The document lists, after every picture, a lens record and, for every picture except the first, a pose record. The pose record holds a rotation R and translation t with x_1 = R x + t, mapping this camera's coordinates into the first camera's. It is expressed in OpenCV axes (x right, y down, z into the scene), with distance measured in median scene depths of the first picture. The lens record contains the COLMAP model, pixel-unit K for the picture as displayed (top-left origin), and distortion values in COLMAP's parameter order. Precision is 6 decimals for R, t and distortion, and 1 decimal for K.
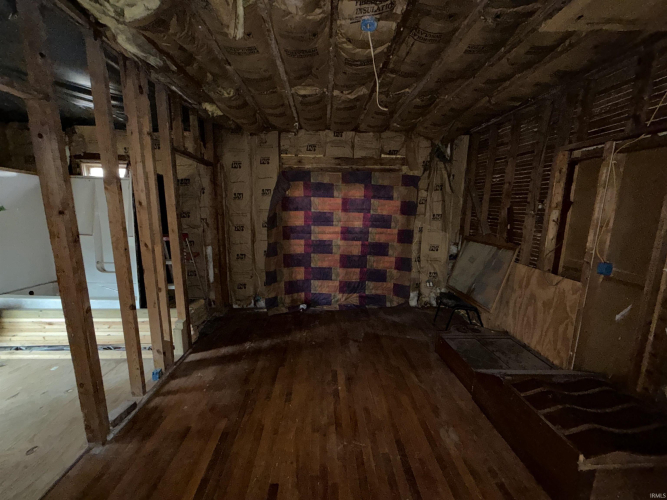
lens RADIAL K [[264.2, 0, 330.9], [0, 264.2, 250.6], [0, 0, 1]] dist [-0.002537, 0.000006]
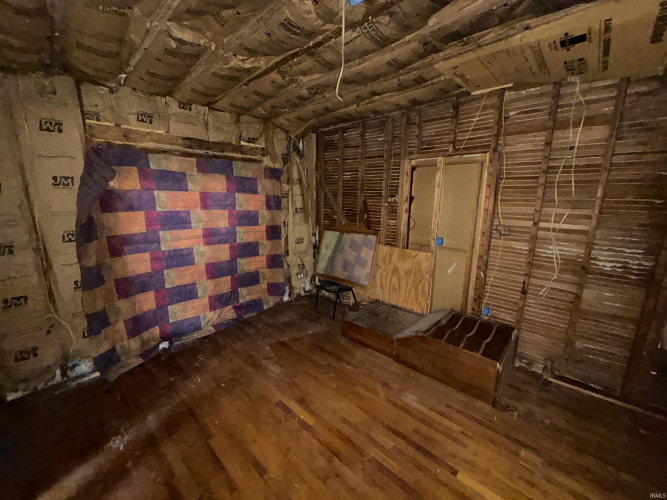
lens RADIAL K [[264.2, 0, 330.9], [0, 264.2, 250.6], [0, 0, 1]] dist [-0.002537, 0.000006]
pose [[0.711710, -0.152187, 0.685790, -0.240622], [0.125923, 0.988077, 0.088587, -0.048163], [-0.691095, 0.023308, 0.722388, 0.175432]]
